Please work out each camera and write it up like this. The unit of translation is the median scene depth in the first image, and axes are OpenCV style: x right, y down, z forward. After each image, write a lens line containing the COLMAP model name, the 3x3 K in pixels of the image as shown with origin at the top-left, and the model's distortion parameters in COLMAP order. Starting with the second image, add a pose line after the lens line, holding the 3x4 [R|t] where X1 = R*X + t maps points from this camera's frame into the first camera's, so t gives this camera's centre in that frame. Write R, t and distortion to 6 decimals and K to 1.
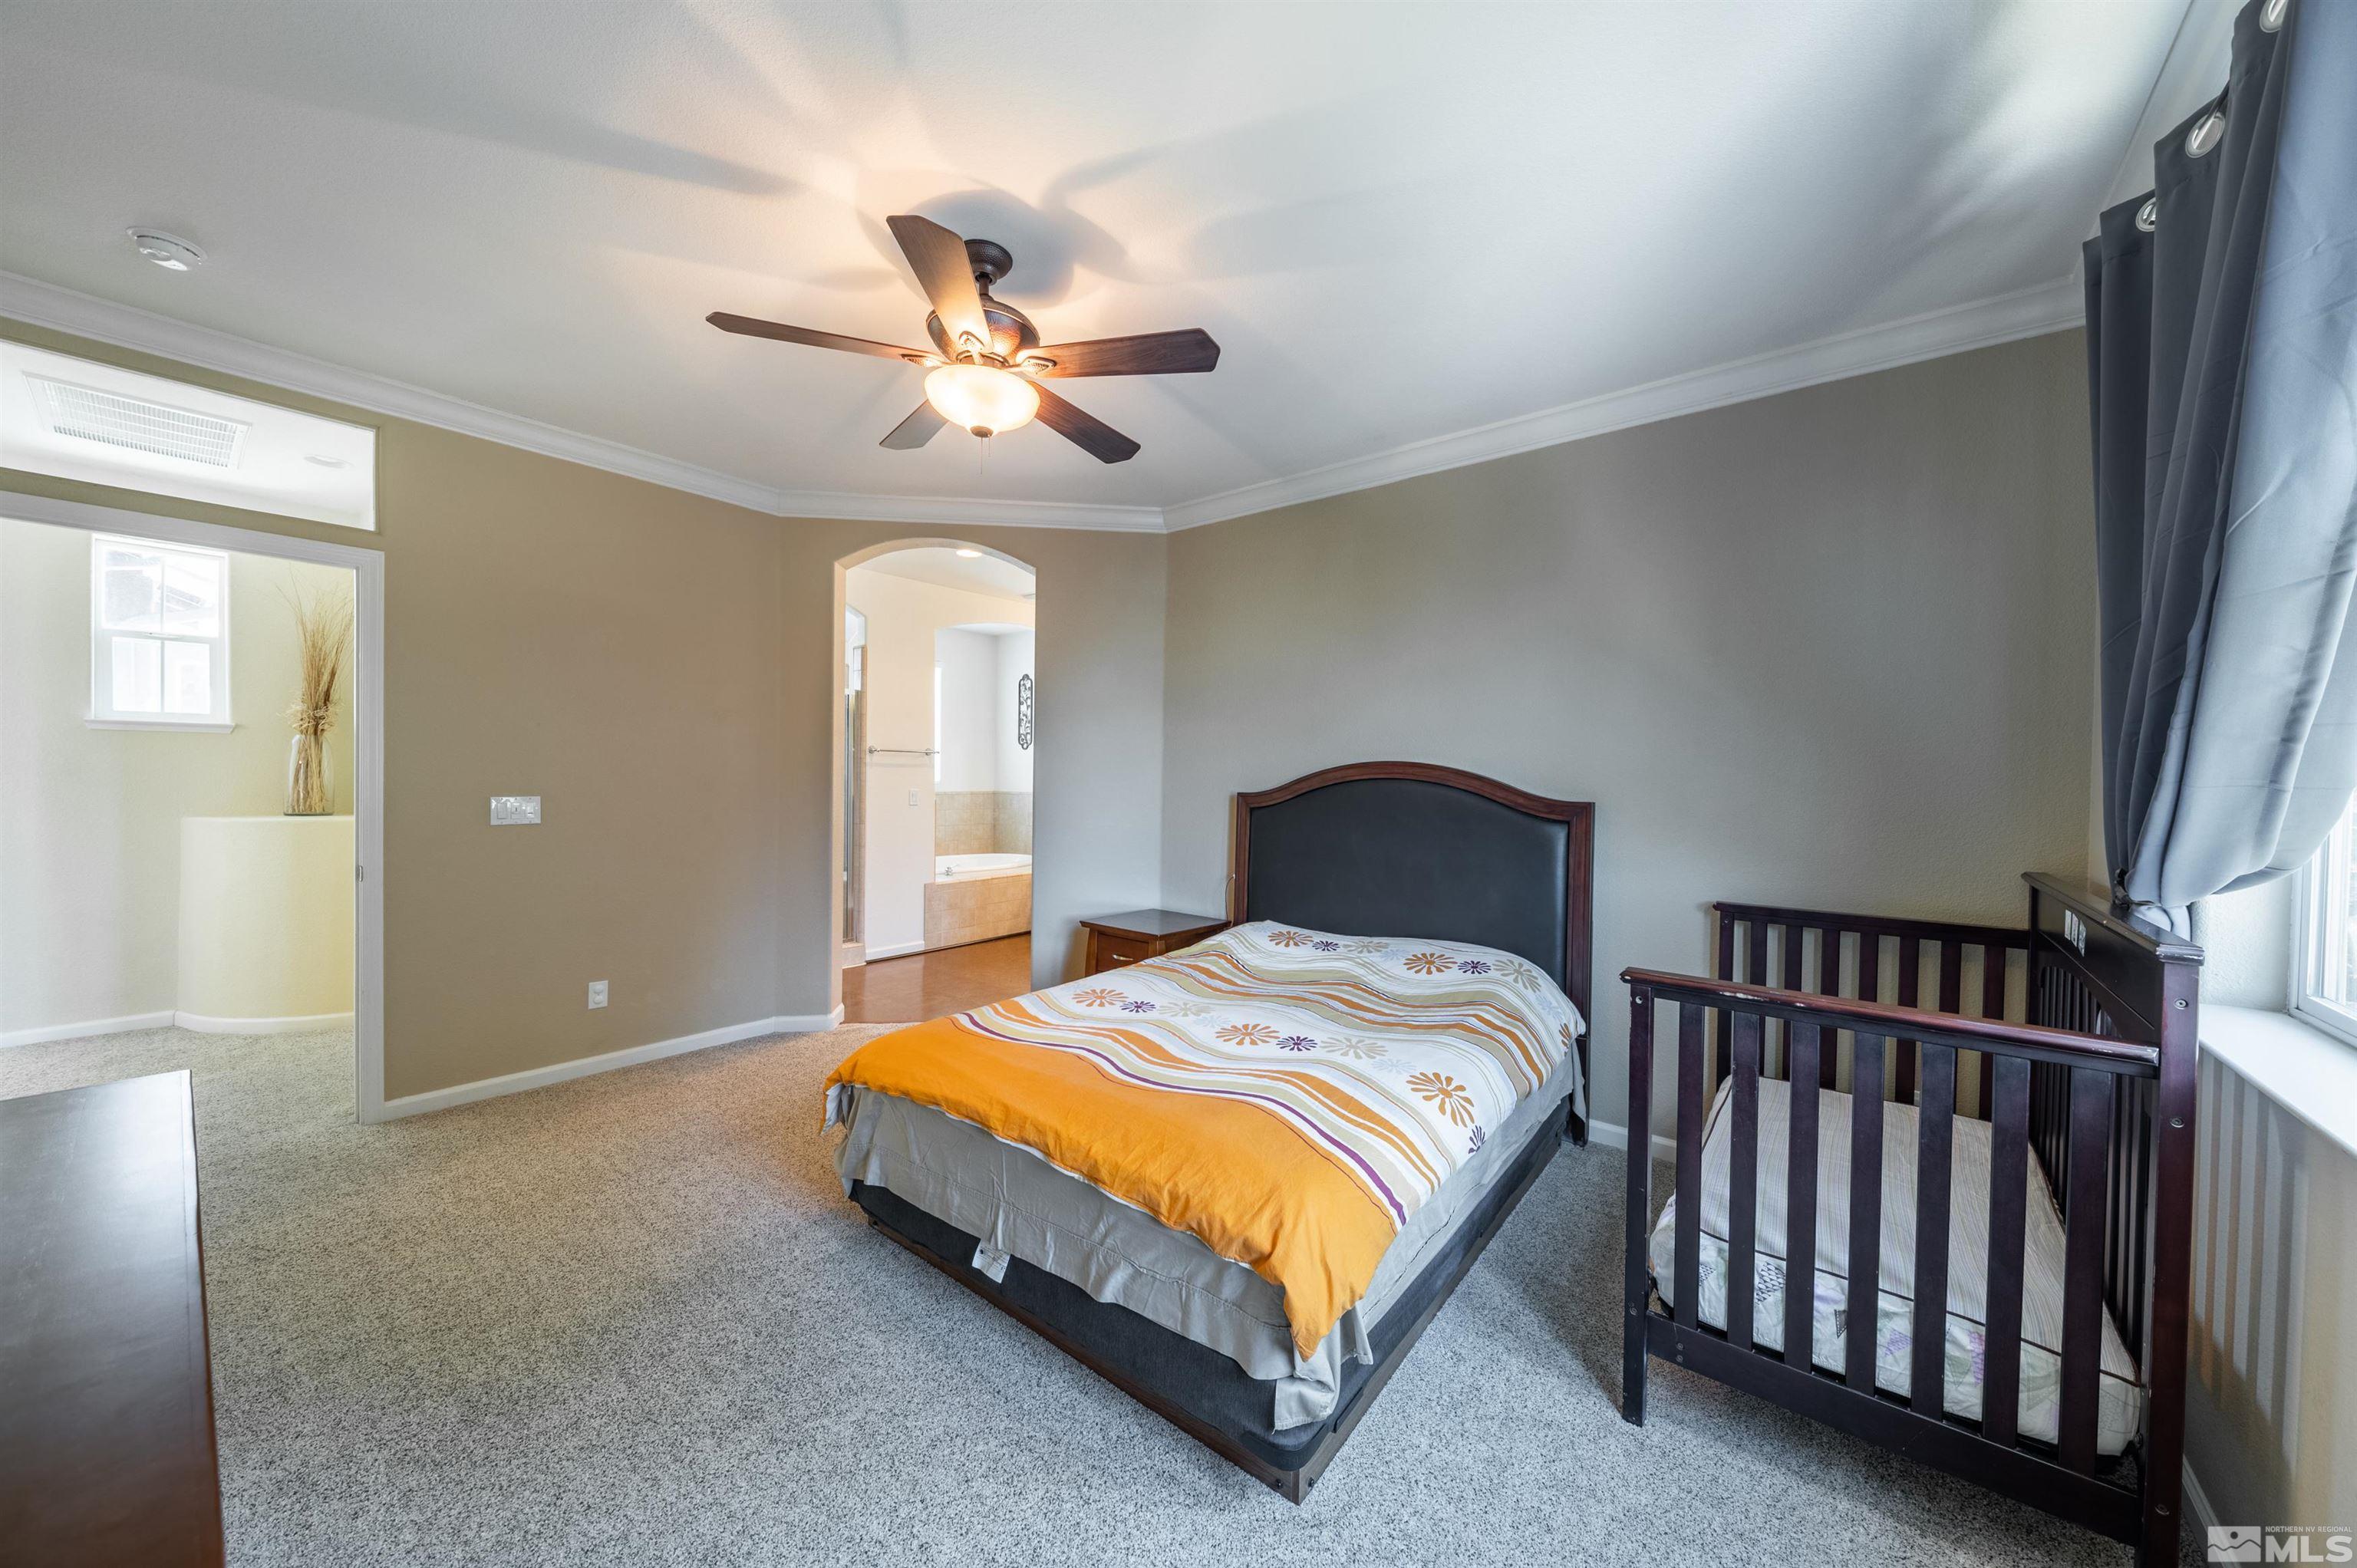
lens RADIAL K [[820.6, 0, 1180.9], [0, 820.6, 784.8], [0, 0, 1]] dist [0.015974, -0.009183]
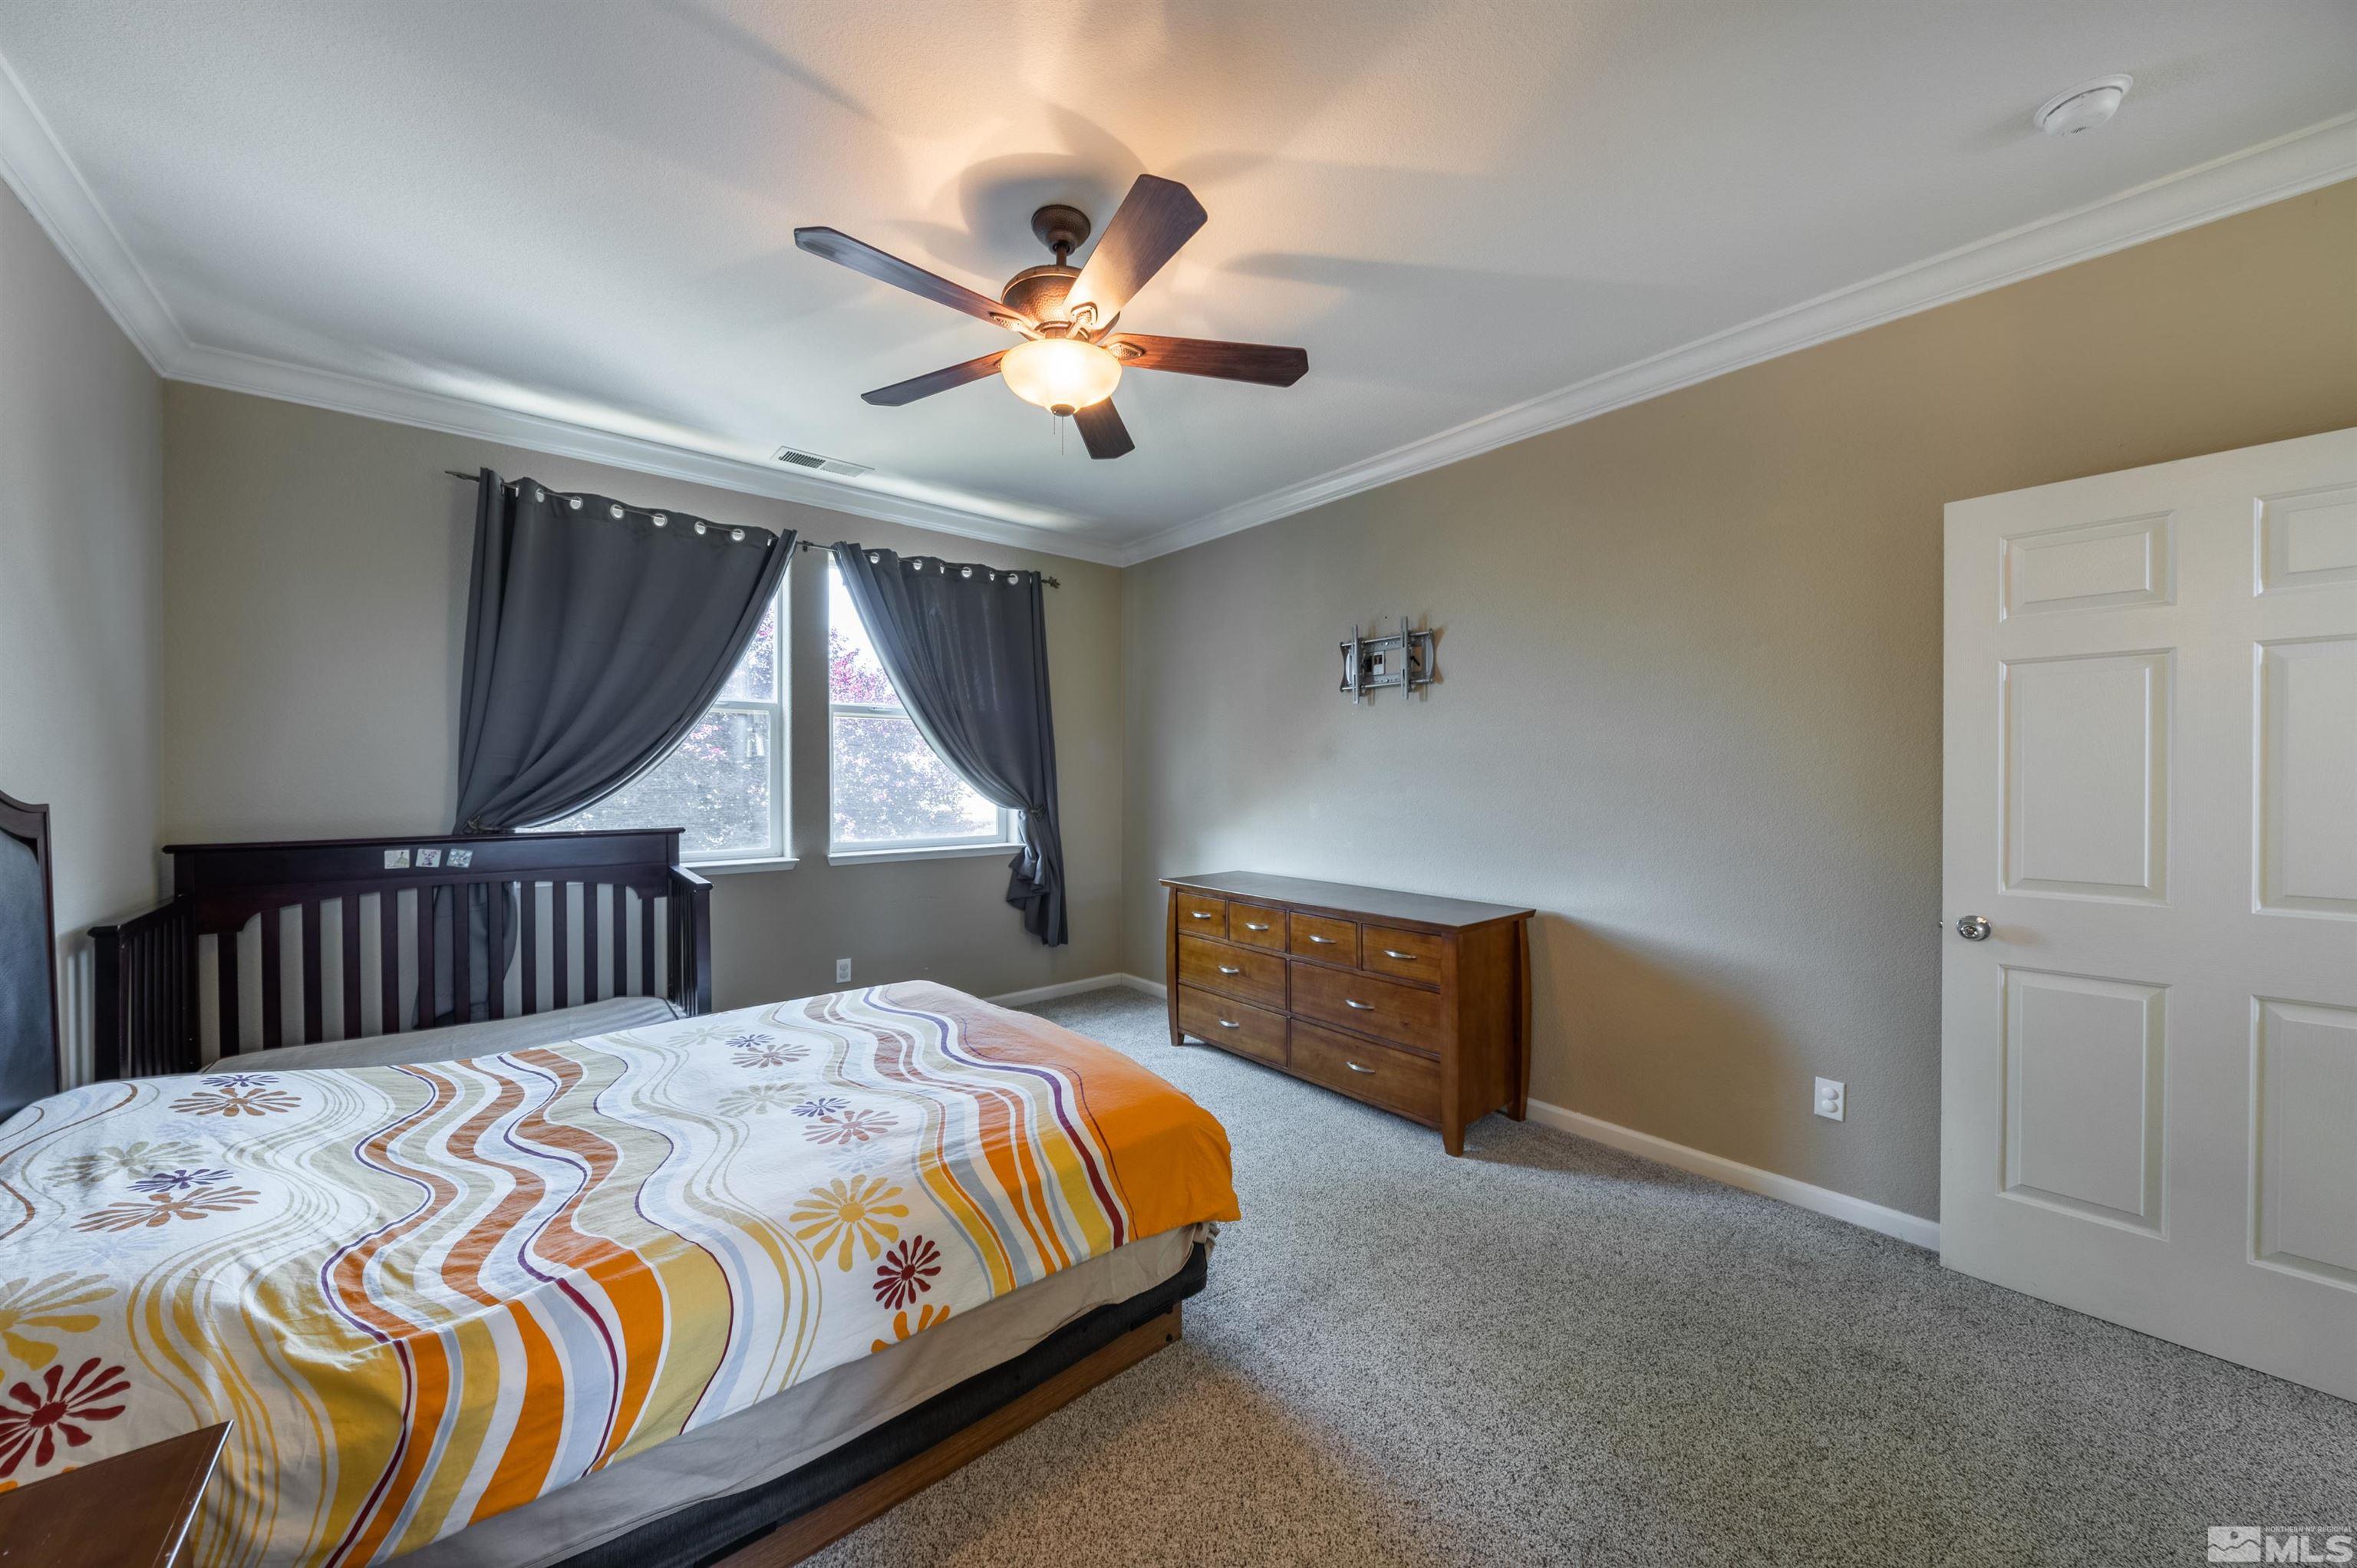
lens RADIAL K [[820.6, 0, 1180.9], [0, 820.6, 784.8], [0, 0, 1]] dist [0.015974, -0.009183]
pose [[-0.984248, -0.010590, 0.176476, -0.507857], [-0.006834, 0.999737, 0.021879, -0.011779], [-0.176662, 0.020328, -0.984062, 1.782647]]
